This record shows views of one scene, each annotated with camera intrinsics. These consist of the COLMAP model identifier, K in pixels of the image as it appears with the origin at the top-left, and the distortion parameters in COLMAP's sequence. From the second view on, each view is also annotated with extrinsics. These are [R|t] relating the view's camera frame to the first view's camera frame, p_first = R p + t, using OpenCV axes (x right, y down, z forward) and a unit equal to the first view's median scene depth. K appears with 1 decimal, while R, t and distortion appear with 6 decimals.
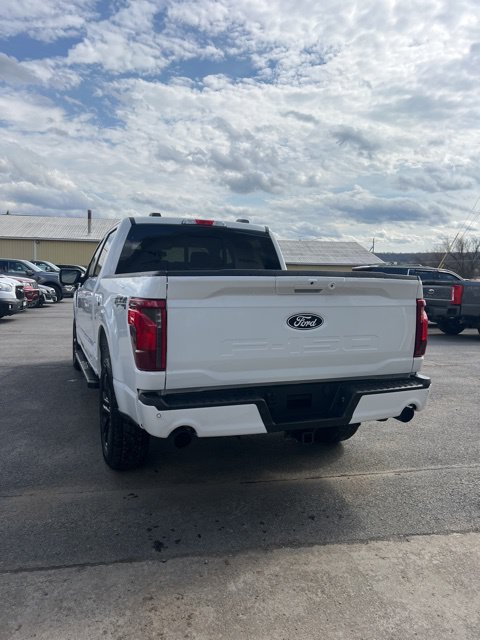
lens RADIAL K [[481.3, 0, 235.7], [0, 481.3, 312.9], [0, 0, 1]] dist [0.046008, -0.052739]
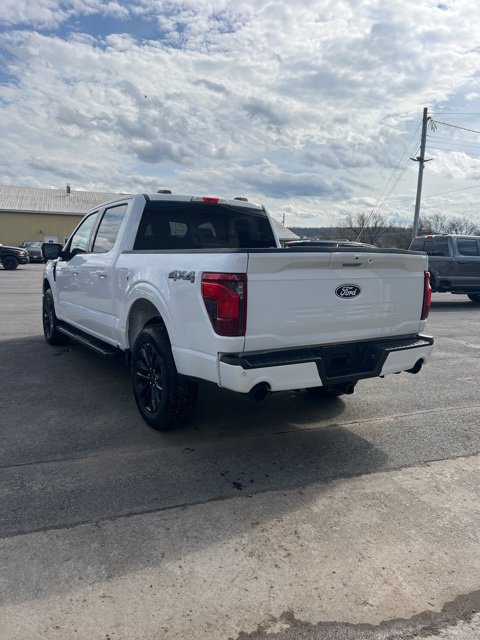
lens RADIAL K [[482.3, 0, 236.1], [0, 482.3, 315.1], [0, 0, 1]] dist [0.045994, -0.050418]
pose [[0.982653, -0.022694, 0.184059, -0.348600], [0.011774, 0.998117, 0.060206, 0.001971], [-0.185079, -0.056995, 0.981070, -0.109699]]
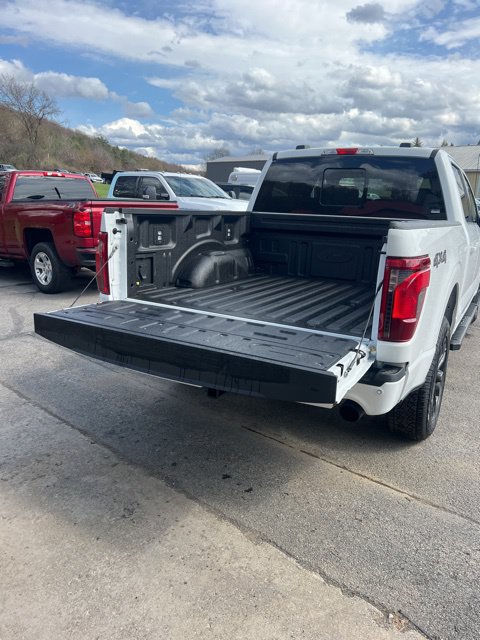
lens RADIAL K [[480.9, 0, 236.7], [0, 480.9, 316.3], [0, 0, 1]] dist [0.047105, -0.054385]
pose [[0.622566, 0.187487, -0.759776, 0.878846], [-0.080354, 0.981060, 0.176251, -0.055419], [0.778431, -0.048677, 0.625840, 0.468380]]
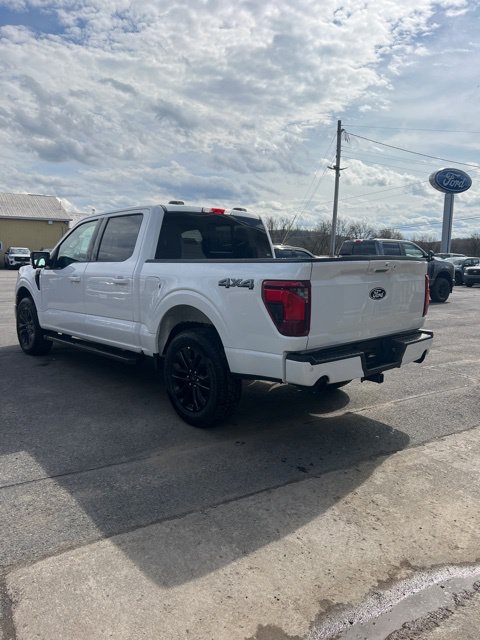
lens RADIAL K [[480.9, 0, 236.7], [0, 480.9, 316.3], [0, 0, 1]] dist [0.047105, -0.054385]
pose [[0.931453, -0.053586, 0.359893, -0.730146], [0.033231, 0.997491, 0.062515, -0.017453], [-0.362340, -0.046271, 0.930897, -0.122427]]
